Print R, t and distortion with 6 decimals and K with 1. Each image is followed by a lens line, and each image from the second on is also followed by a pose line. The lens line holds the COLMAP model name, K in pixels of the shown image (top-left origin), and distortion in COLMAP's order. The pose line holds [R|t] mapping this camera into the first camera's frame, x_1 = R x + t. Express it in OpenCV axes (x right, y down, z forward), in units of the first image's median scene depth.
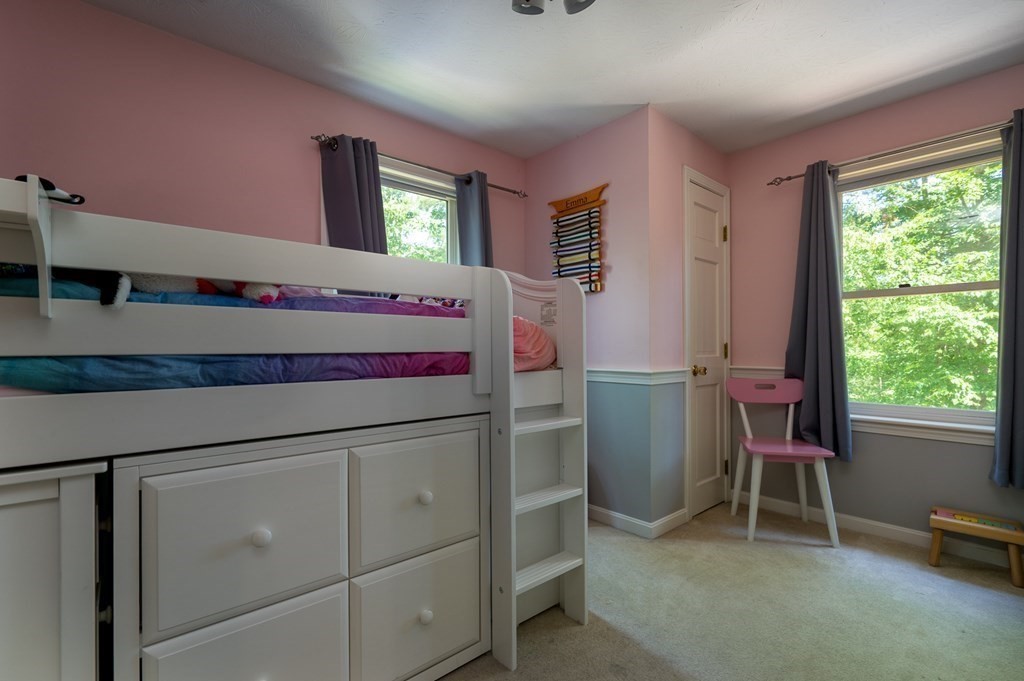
lens RADIAL K [[466.4, 0, 511.3], [0, 466.4, 336.0], [0, 0, 1]] dist [-0.005114, 0.001811]
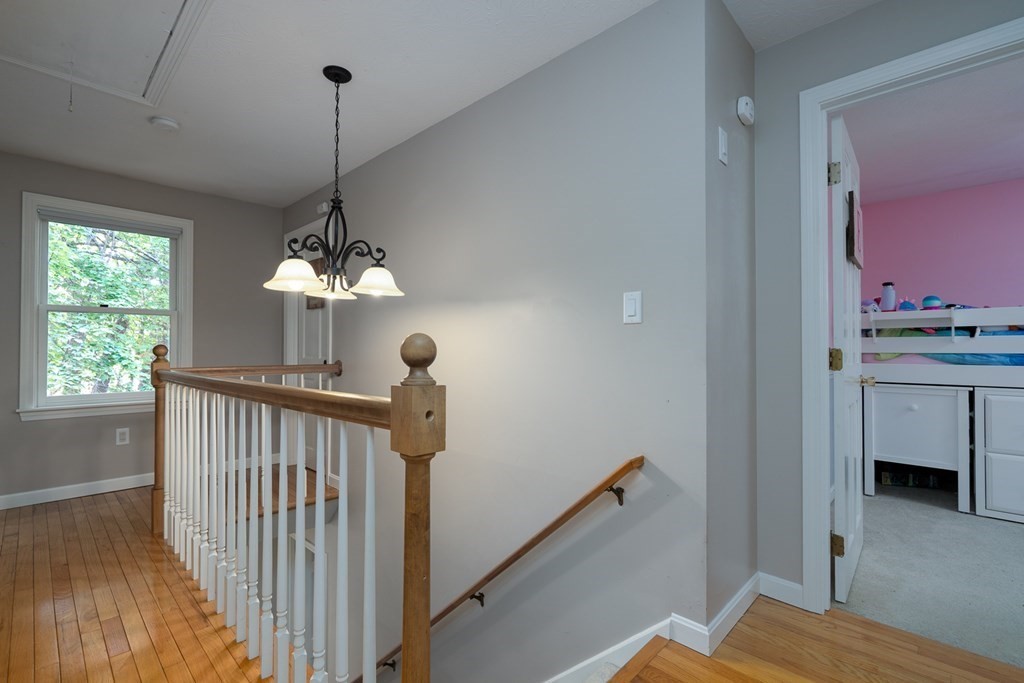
lens RADIAL K [[466.4, 0, 511.2], [0, 466.4, 344.8], [0, 0, 1]] dist [-0.005114, 0.001811]
pose [[0.077615, -0.017158, -0.996836, 1.949647], [-0.007550, 0.999813, -0.017797, 0.062593], [0.996955, 0.008907, 0.077471, -2.267761]]
